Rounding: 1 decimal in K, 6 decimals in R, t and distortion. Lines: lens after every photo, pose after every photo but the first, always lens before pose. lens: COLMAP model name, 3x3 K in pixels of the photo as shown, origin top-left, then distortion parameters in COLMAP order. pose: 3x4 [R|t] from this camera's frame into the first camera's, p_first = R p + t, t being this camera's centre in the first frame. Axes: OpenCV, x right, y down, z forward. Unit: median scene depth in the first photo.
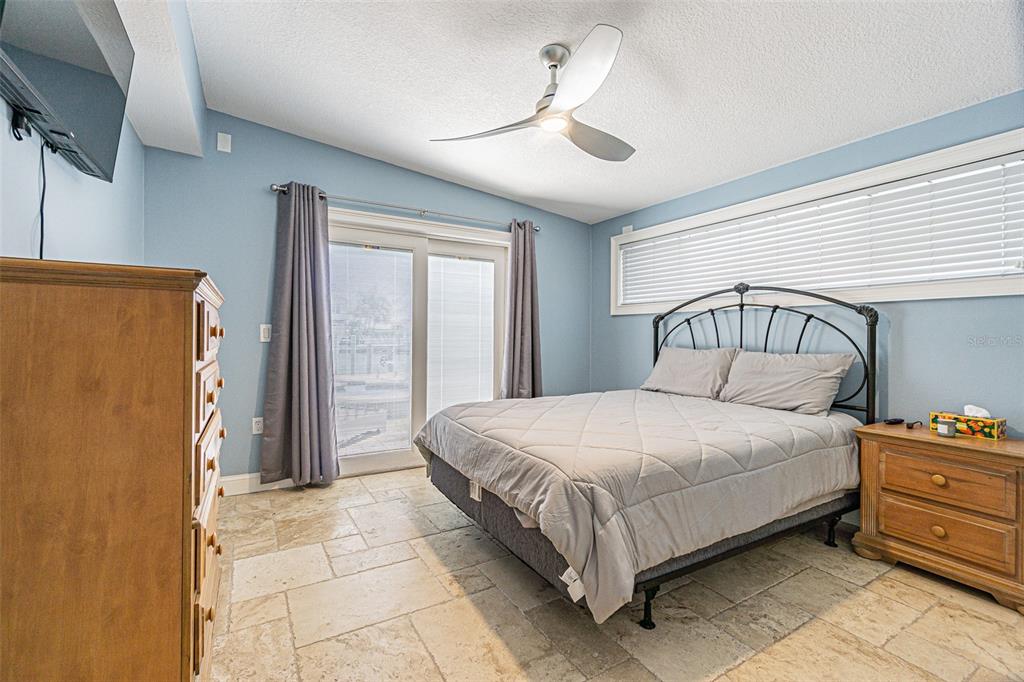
lens RADIAL K [[448.4, 0, 511.9], [0, 448.4, 333.3], [0, 0, 1]] dist [-0.004606, -0.000282]
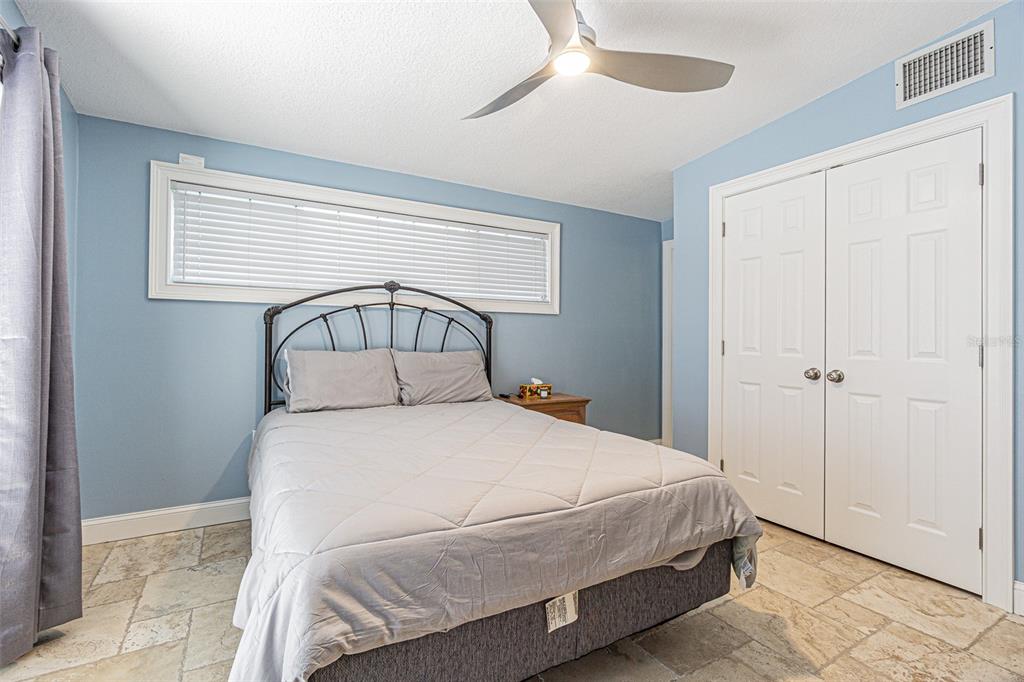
lens RADIAL K [[448.4, 0, 511.9], [0, 448.4, 333.3], [0, 0, 1]] dist [-0.004606, -0.000282]
pose [[0.024503, 0.005862, 0.999683, -0.446842], [-0.010799, 0.999926, -0.005599, 0.002627], [-0.999641, -0.010659, 0.024565, 0.721214]]
